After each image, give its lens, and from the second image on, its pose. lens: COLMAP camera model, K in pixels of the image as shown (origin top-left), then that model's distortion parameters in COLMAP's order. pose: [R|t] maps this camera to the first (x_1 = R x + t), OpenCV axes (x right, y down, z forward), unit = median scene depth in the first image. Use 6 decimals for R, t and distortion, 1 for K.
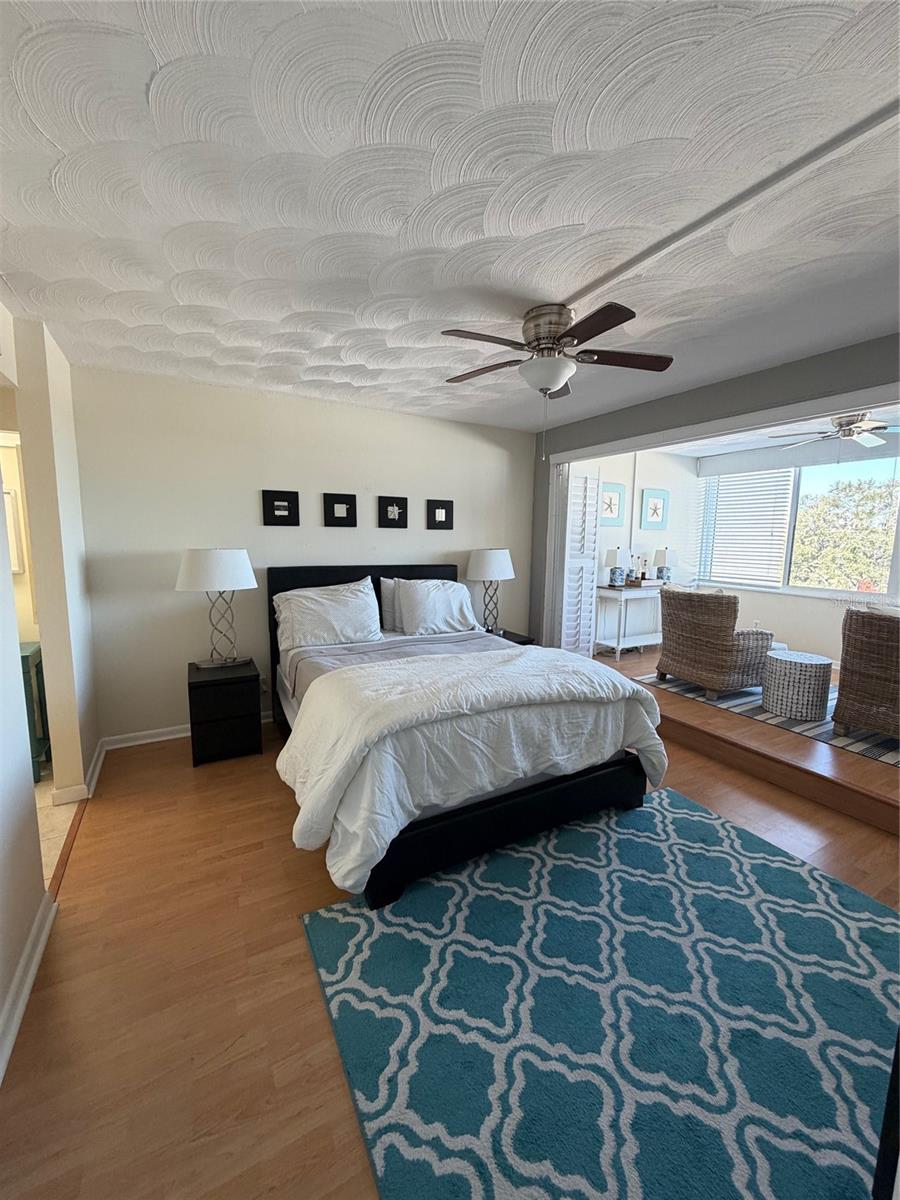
lens RADIAL K [[479.5, 0, 446.0], [0, 479.5, 598.3], [0, 0, 1]] dist [-0.000770, 0.000566]
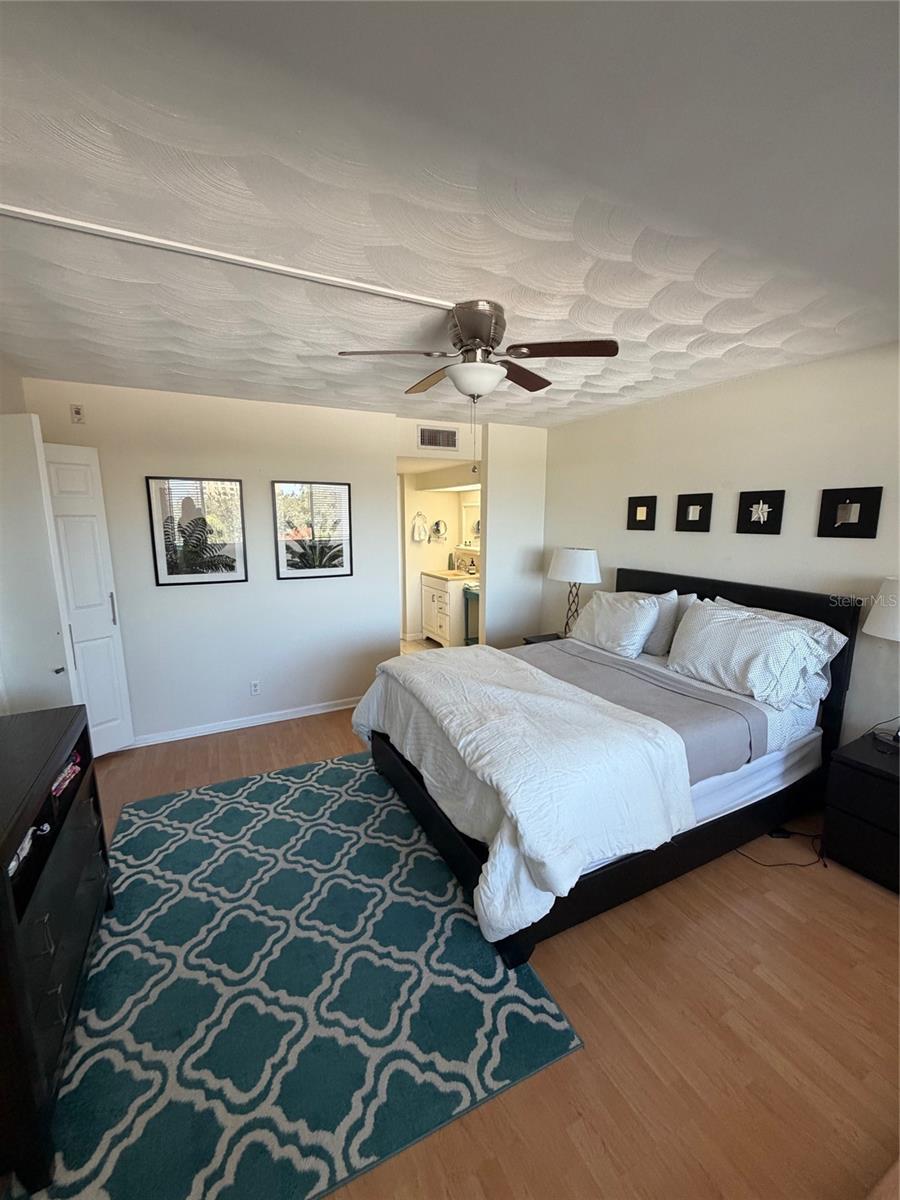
lens RADIAL K [[479.5, 0, 444.1], [0, 479.5, 595.7], [0, 0, 1]] dist [-0.000770, 0.000566]
pose [[-0.053215, 0.154457, -0.986565, 1.269792], [-0.131192, 0.978320, 0.160243, -0.213712], [0.989928, 0.137957, -0.031797, 1.107676]]
